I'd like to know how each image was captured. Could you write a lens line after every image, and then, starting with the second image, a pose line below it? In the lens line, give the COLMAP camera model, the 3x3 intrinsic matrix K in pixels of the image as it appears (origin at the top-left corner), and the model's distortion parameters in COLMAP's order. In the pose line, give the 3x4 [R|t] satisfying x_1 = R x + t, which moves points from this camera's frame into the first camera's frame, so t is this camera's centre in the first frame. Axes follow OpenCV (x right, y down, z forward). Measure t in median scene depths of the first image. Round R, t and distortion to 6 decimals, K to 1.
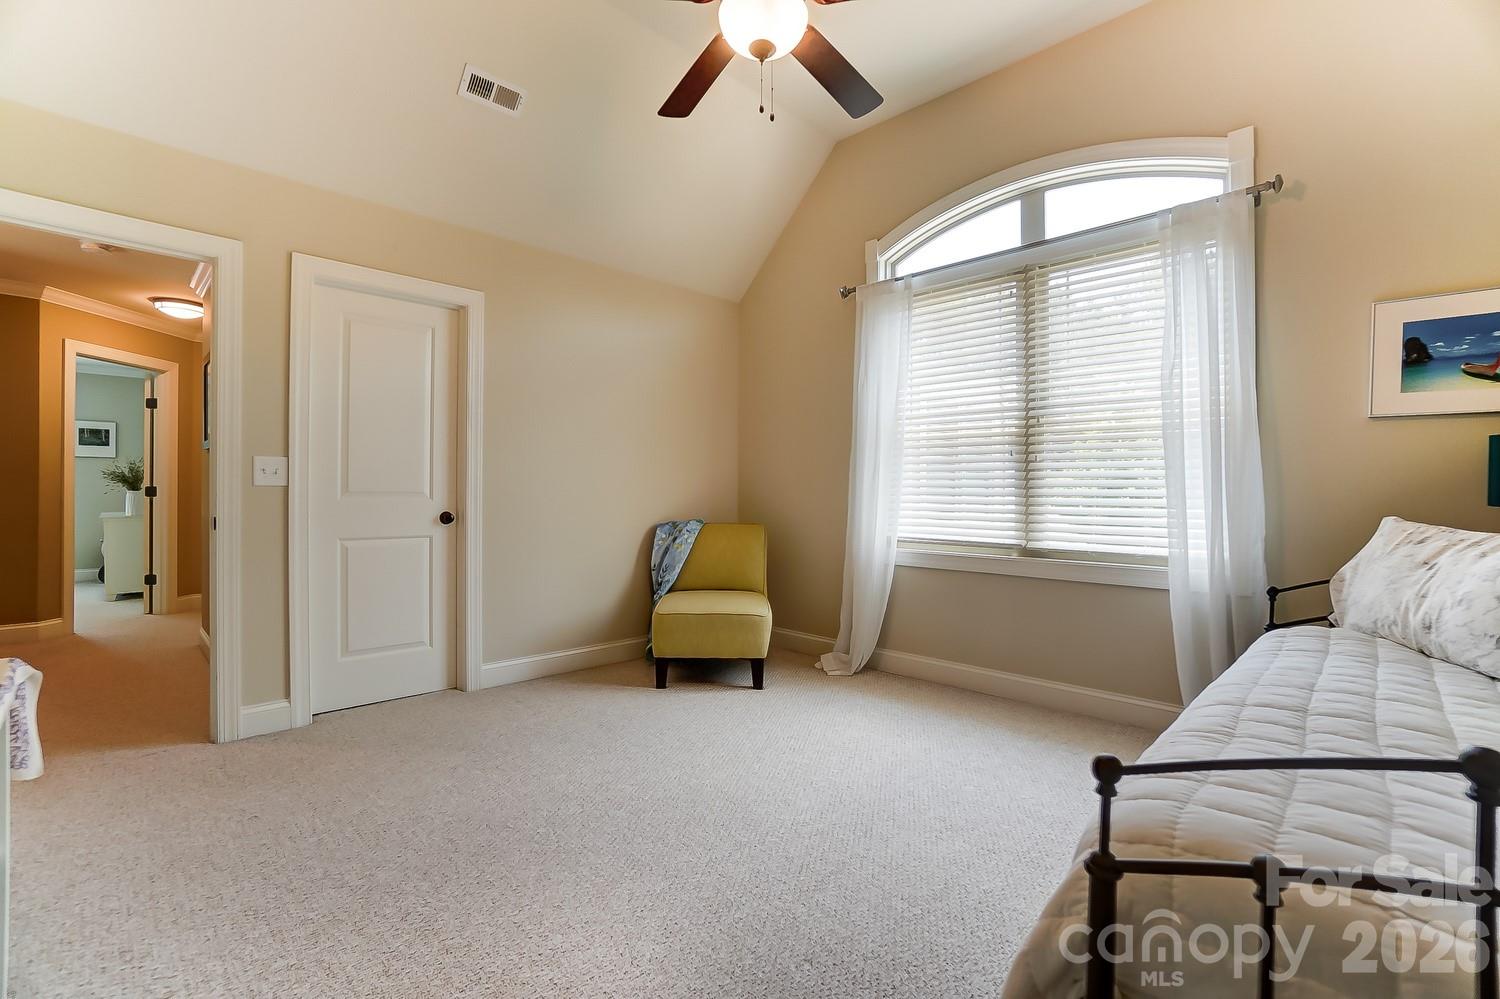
lens RADIAL K [[658.0, 0, 750.0], [0, 658.0, 499.5], [0, 0, 1]] dist [0.000688, 0.000211]
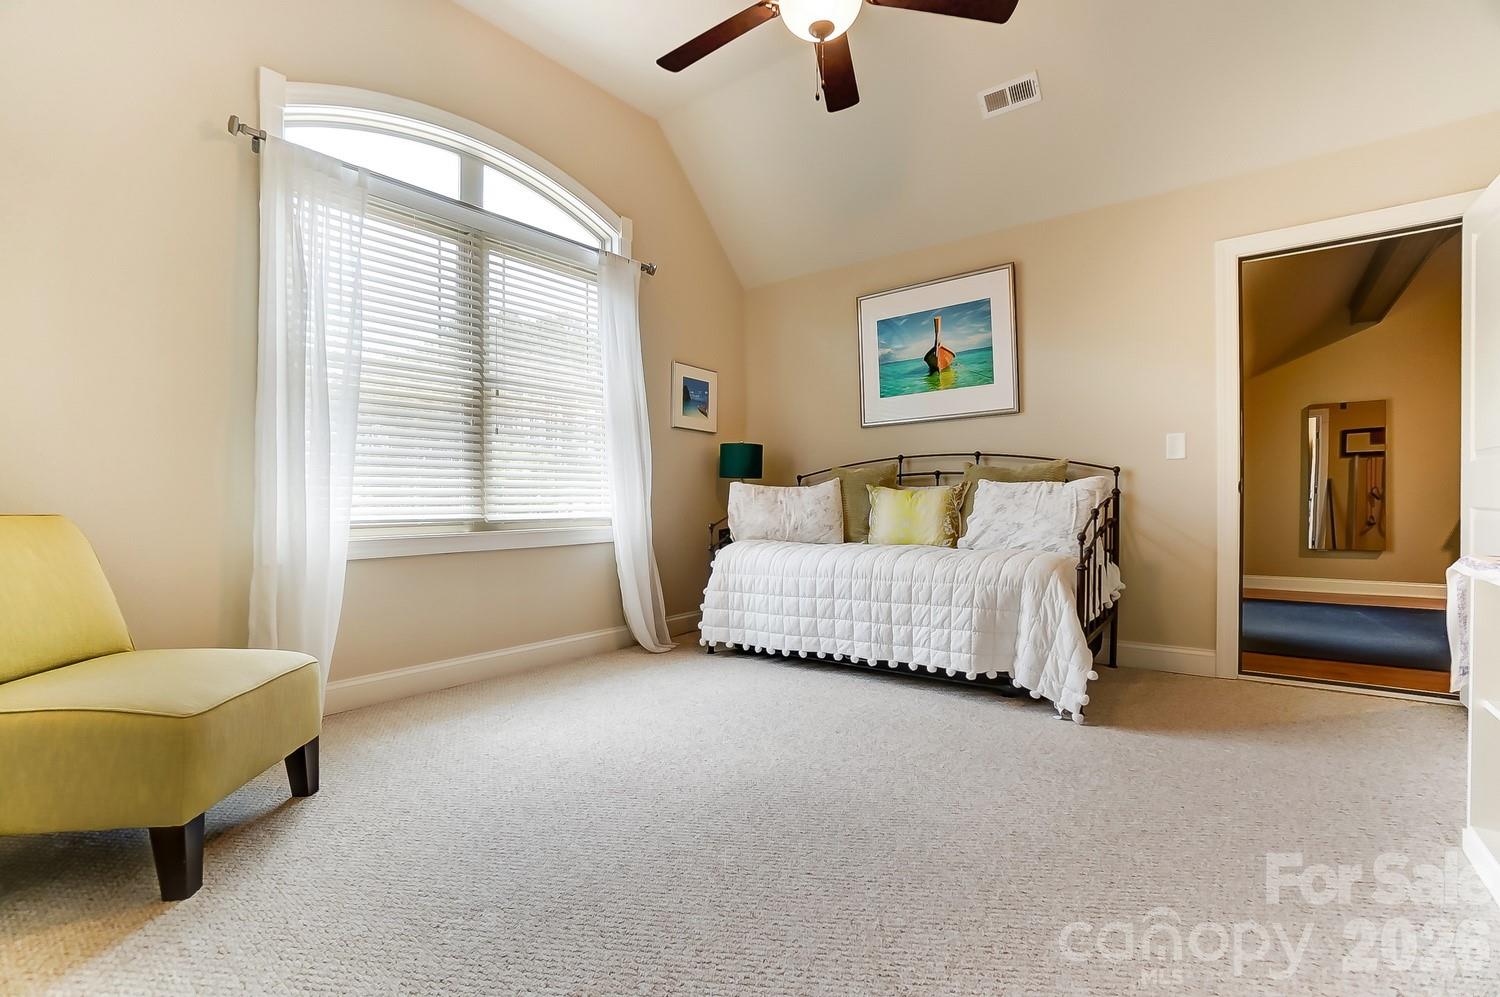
lens RADIAL K [[684.4, 0, 750.0], [0, 684.4, 498.5], [0, 0, 1]] dist [-0.000702, -0.000121]
pose [[-0.100047, -0.008969, 0.994942, -0.627756], [0.012983, 0.999862, 0.010318, 0.034129], [-0.994898, 0.013950, -0.099917, 0.704592]]
